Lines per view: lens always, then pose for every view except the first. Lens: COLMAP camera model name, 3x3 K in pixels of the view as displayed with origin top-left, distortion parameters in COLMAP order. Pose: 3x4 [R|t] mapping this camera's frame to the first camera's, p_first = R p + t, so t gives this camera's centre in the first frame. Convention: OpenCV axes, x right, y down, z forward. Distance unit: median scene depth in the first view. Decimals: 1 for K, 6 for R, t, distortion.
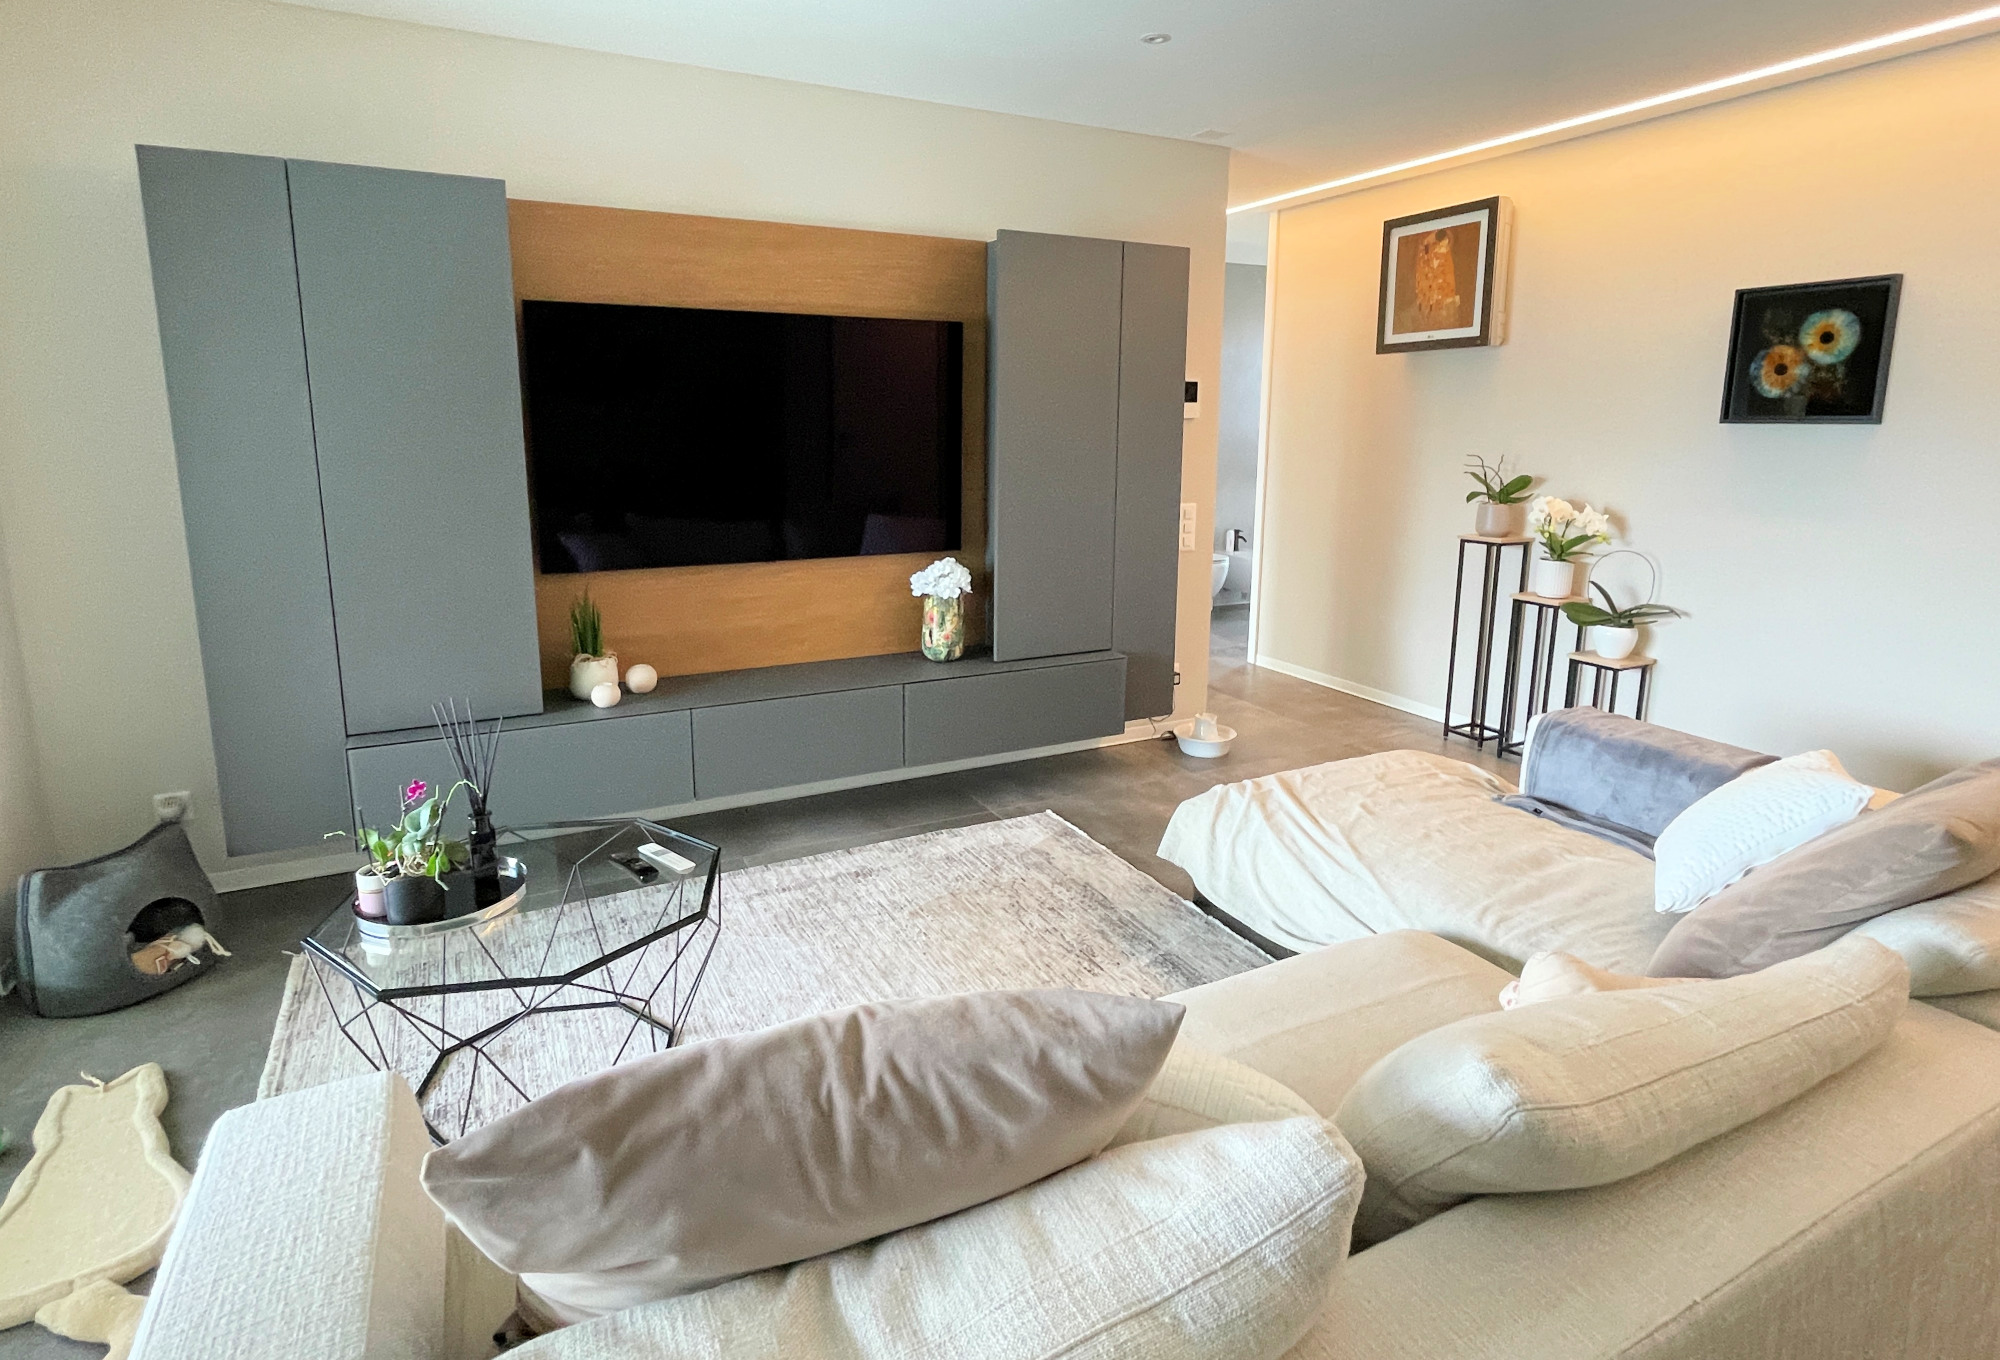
lens RADIAL K [[1032.4, 0, 996.2], [0, 1032.4, 598.5], [0, 0, 1]] dist [-0.001620, 0.000341]
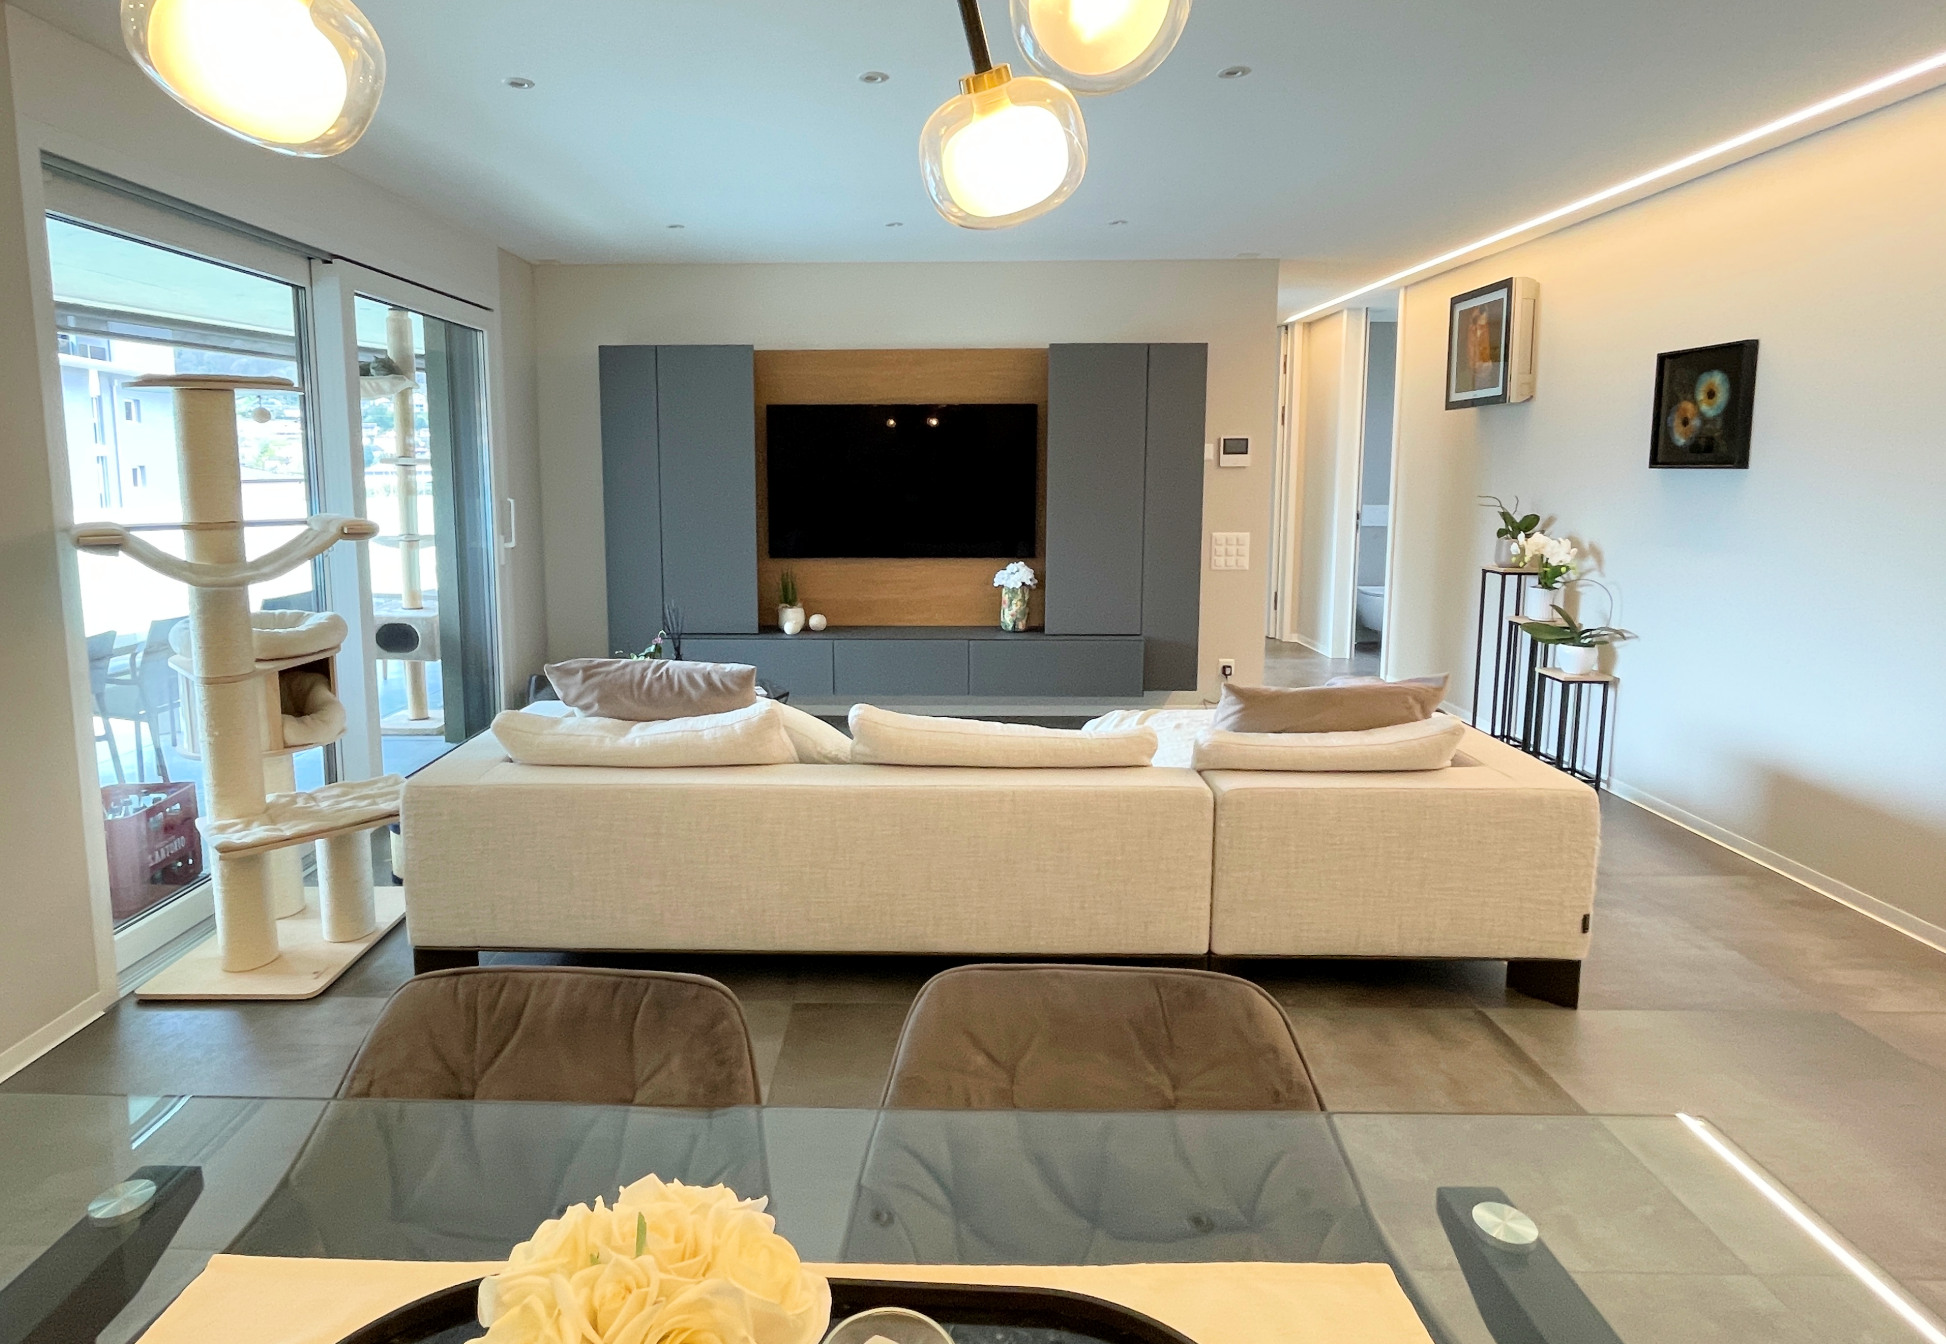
lens RADIAL K [[1037.3, 0, 913.2], [0, 1037.3, 581.4], [0, 0, 1]] dist [0.000451, 0.000127]
pose [[0.882606, 0.045712, -0.467886, 0.487540], [-0.074660, 0.996260, -0.043502, 0.060993], [0.464147, 0.073327, 0.882718, -0.356841]]
